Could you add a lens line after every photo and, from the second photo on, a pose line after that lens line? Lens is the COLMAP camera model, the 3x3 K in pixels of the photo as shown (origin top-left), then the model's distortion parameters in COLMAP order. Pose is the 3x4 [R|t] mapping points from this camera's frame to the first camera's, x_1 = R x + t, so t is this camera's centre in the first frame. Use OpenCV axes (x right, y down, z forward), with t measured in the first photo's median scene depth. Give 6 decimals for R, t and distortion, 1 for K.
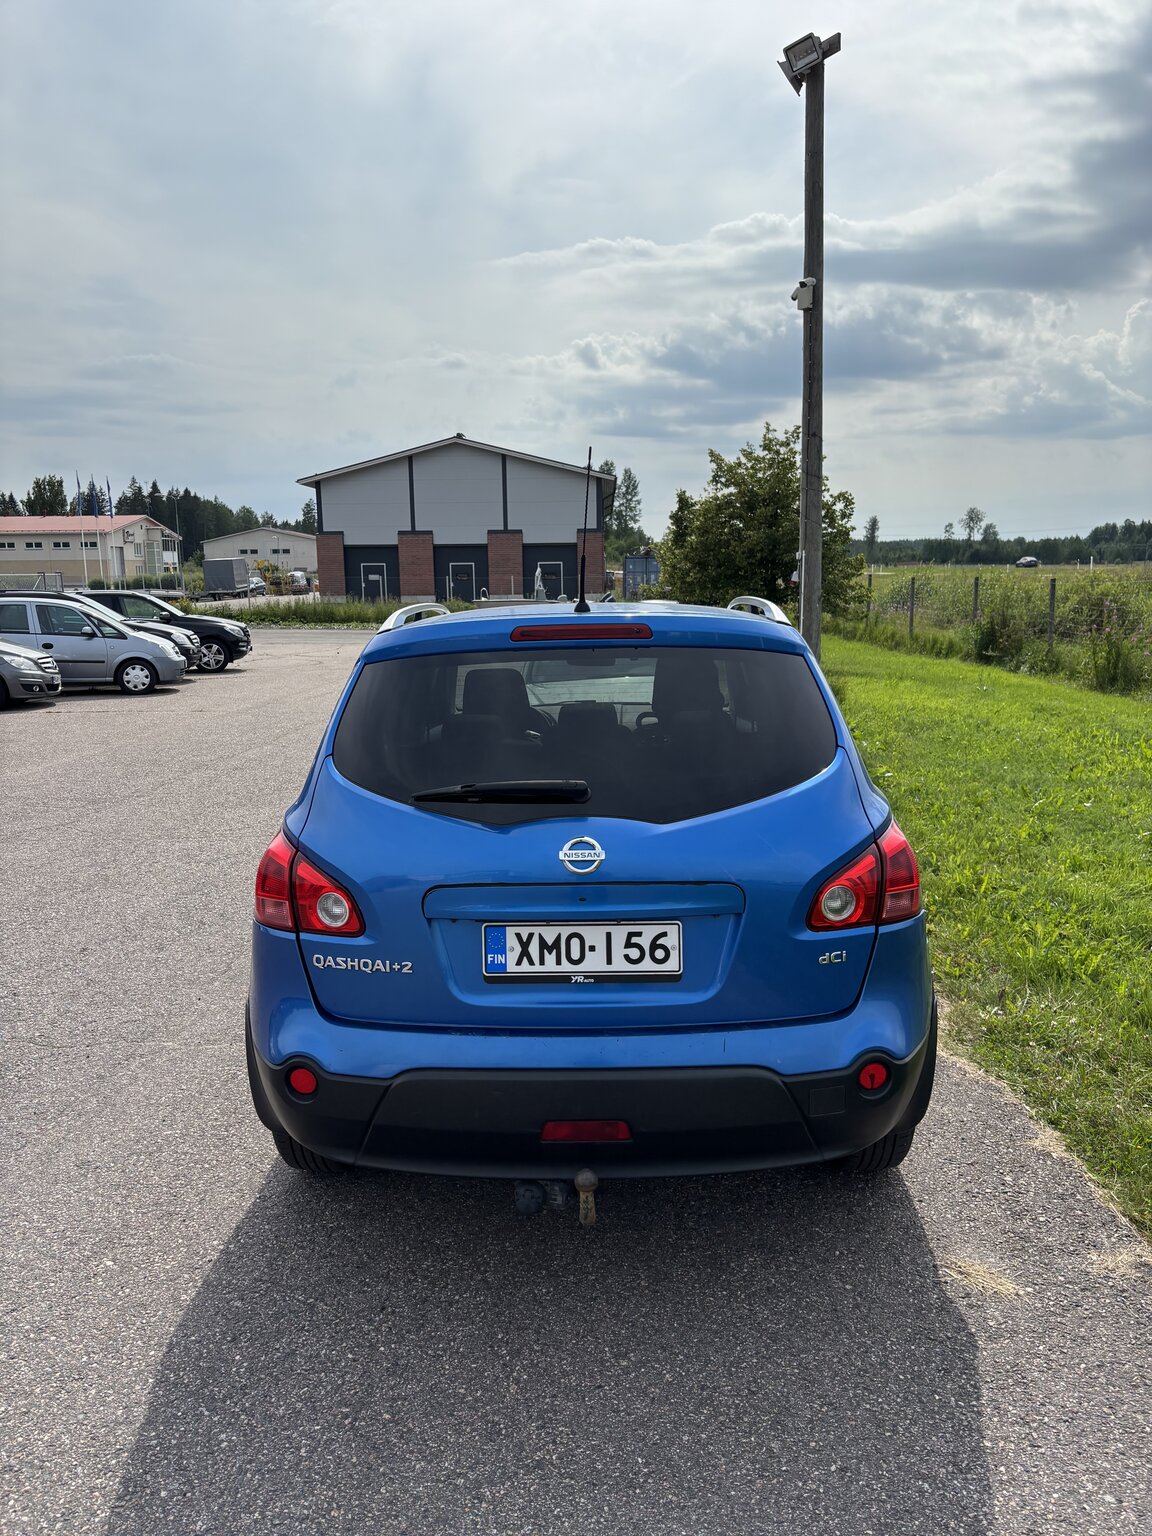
lens RADIAL K [[1206.5, 0, 576.0], [0, 1206.5, 768.0], [0, 0, 1]] dist [0.032416, -0.042864]
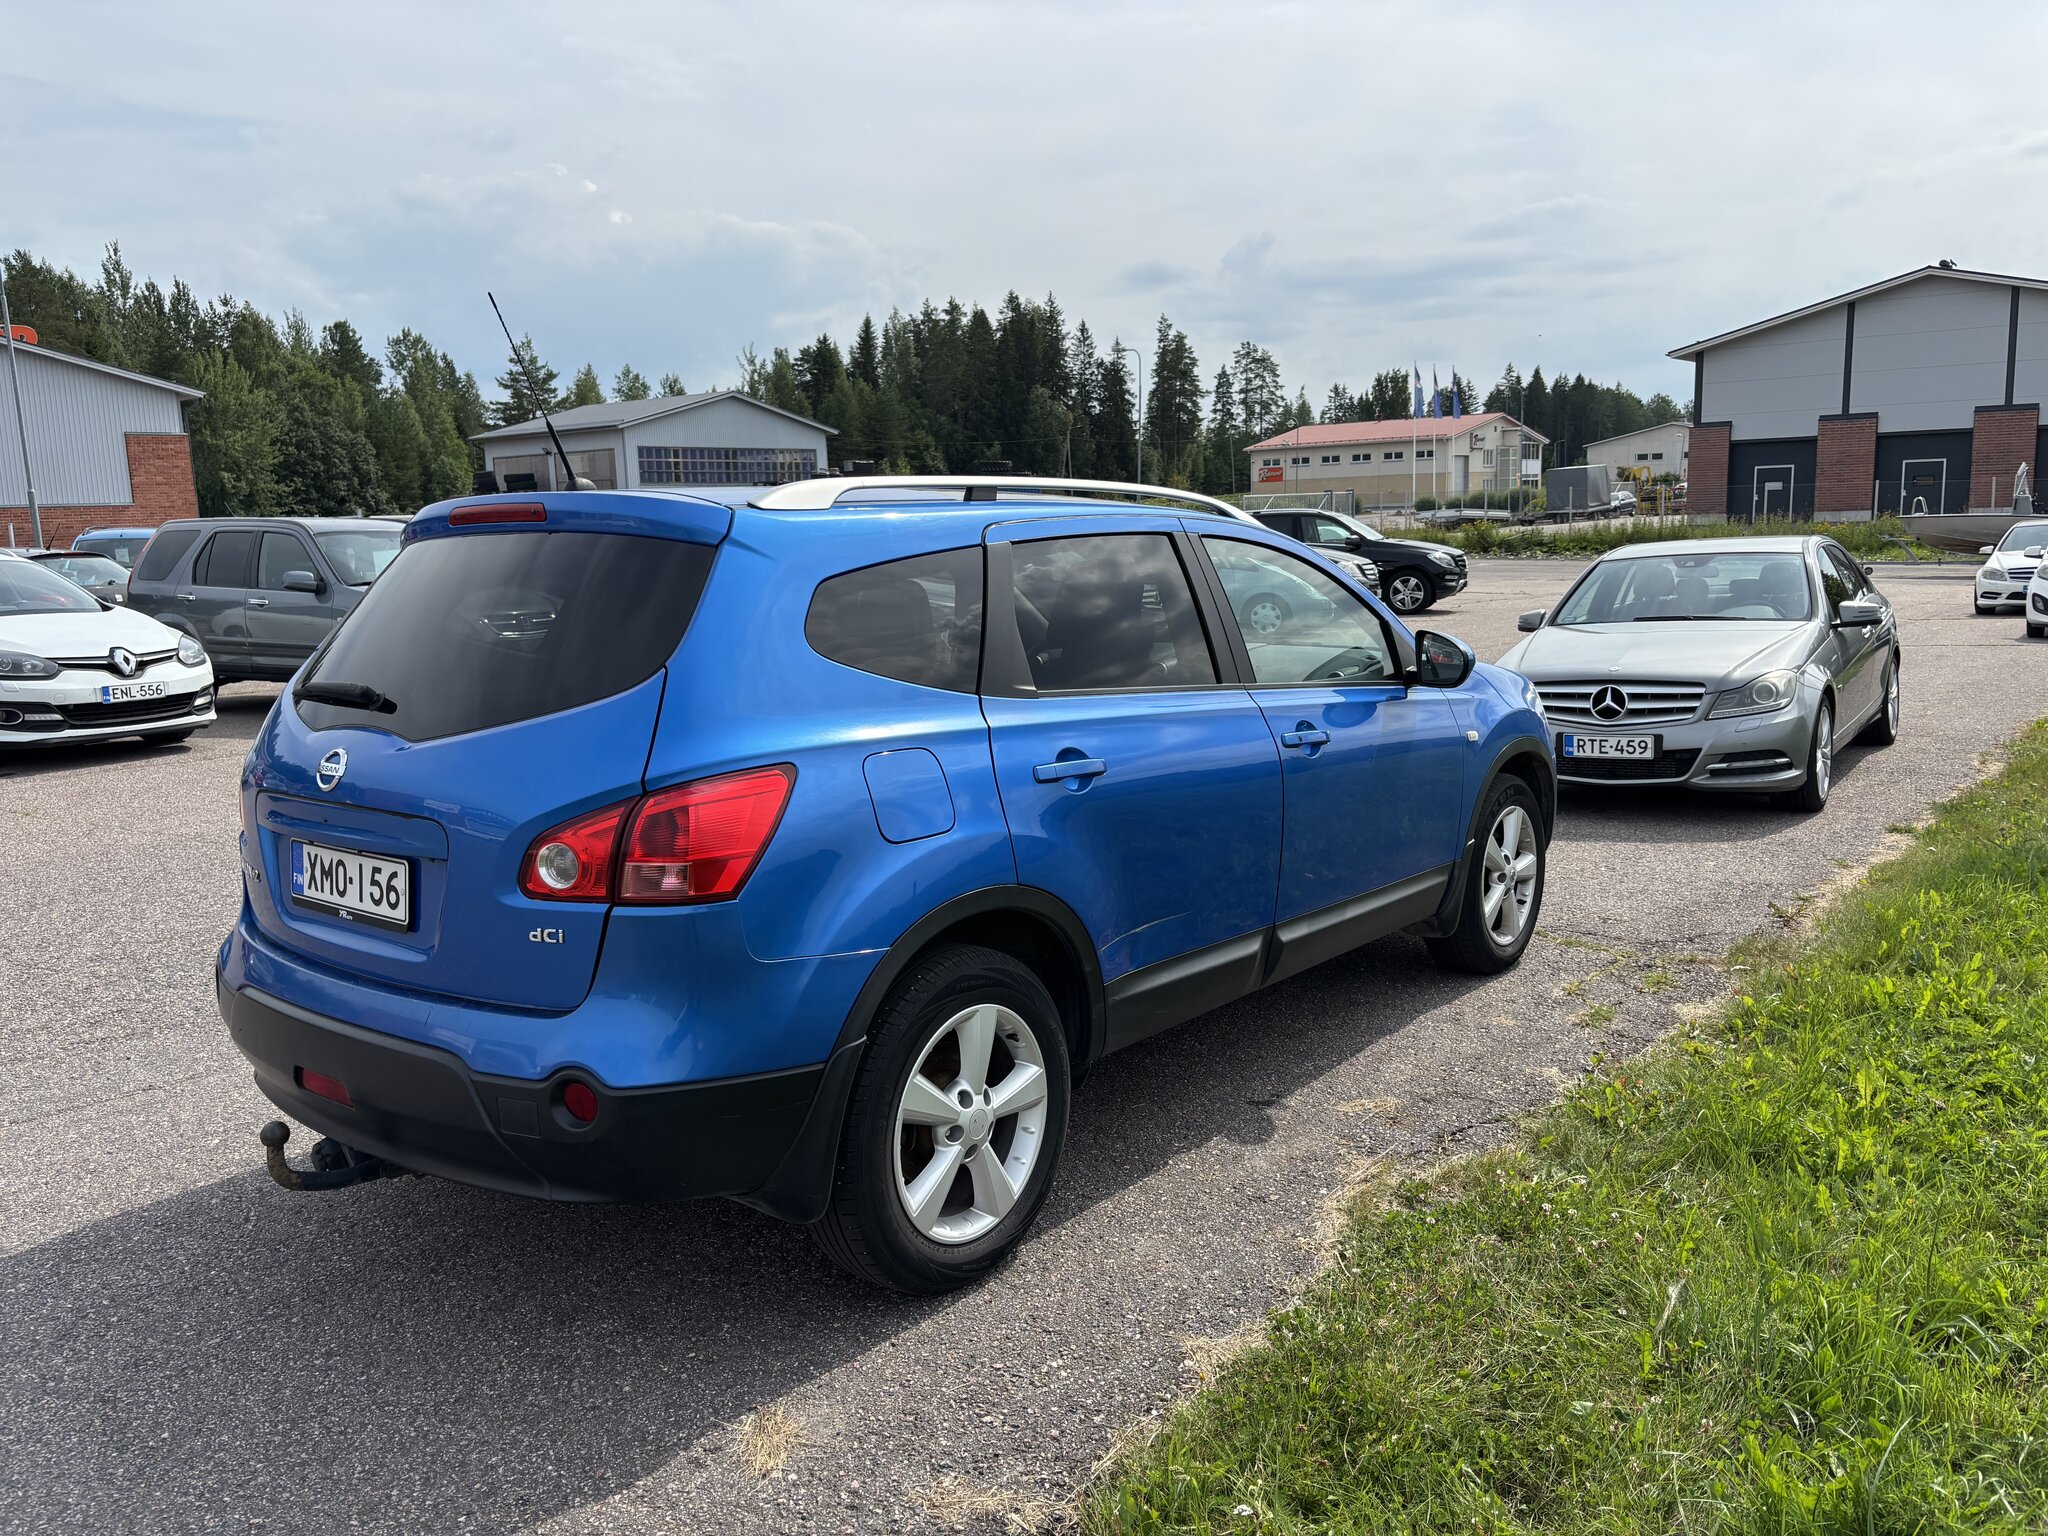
lens RADIAL K [[1608.7, 0, 1024.0], [0, 1608.7, 768.0], [0, 0, 1]] dist [0.032416, -0.042864]
pose [[0.784041, 0.086466, -0.614657, 0.124183], [-0.080129, 0.996063, 0.037910, -0.001334], [0.615516, 0.019529, 0.787883, 0.044611]]
